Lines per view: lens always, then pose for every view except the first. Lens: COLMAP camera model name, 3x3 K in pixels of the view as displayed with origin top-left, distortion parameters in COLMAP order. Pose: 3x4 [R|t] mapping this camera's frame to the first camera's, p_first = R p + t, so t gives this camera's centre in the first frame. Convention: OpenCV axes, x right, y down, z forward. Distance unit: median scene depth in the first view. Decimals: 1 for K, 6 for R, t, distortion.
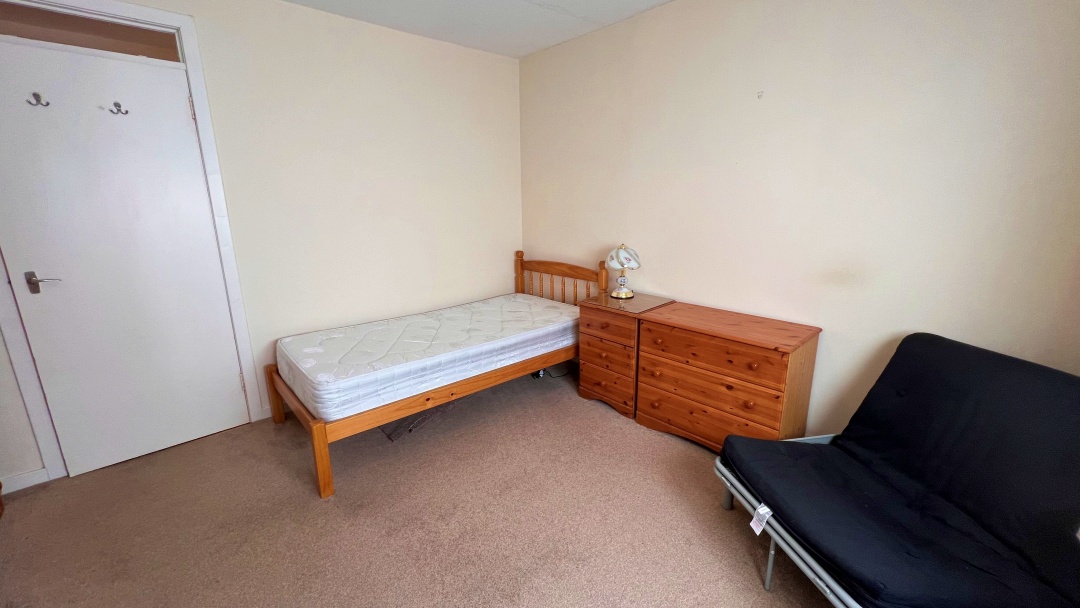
lens RADIAL K [[446.1, 0, 536.7], [0, 446.1, 306.0], [0, 0, 1]] dist [-0.003573, 0.000088]
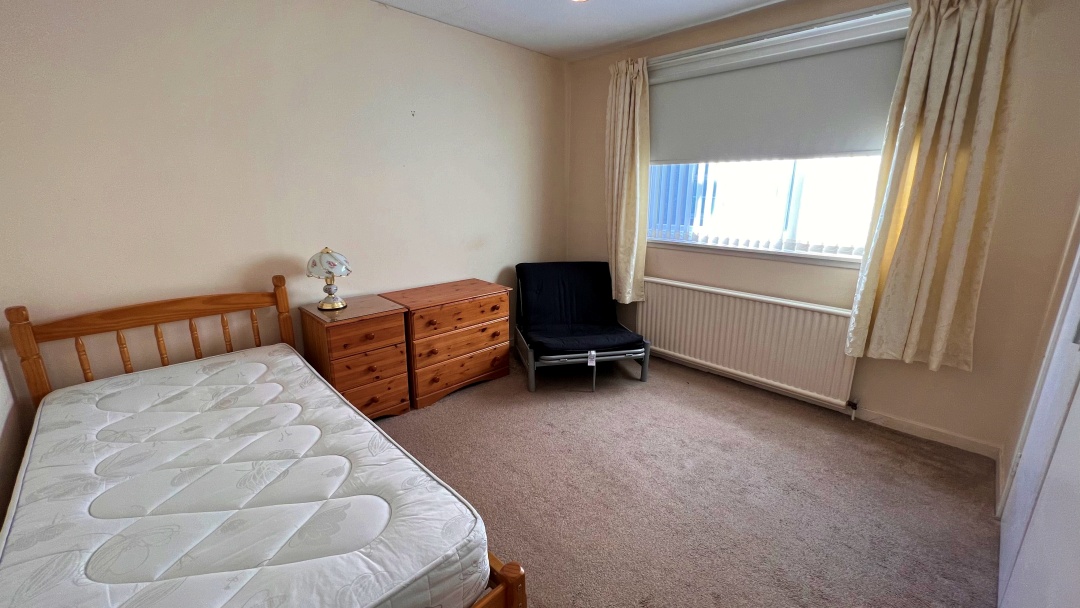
lens RADIAL K [[446.1, 0, 539.4], [0, 446.1, 303.5], [0, 0, 1]] dist [-0.003573, 0.000088]
pose [[-0.086517, -0.231933, 0.968877, -0.809761], [0.230502, 0.941475, 0.245957, -0.176027], [-0.969218, 0.244607, -0.027992, 0.738383]]
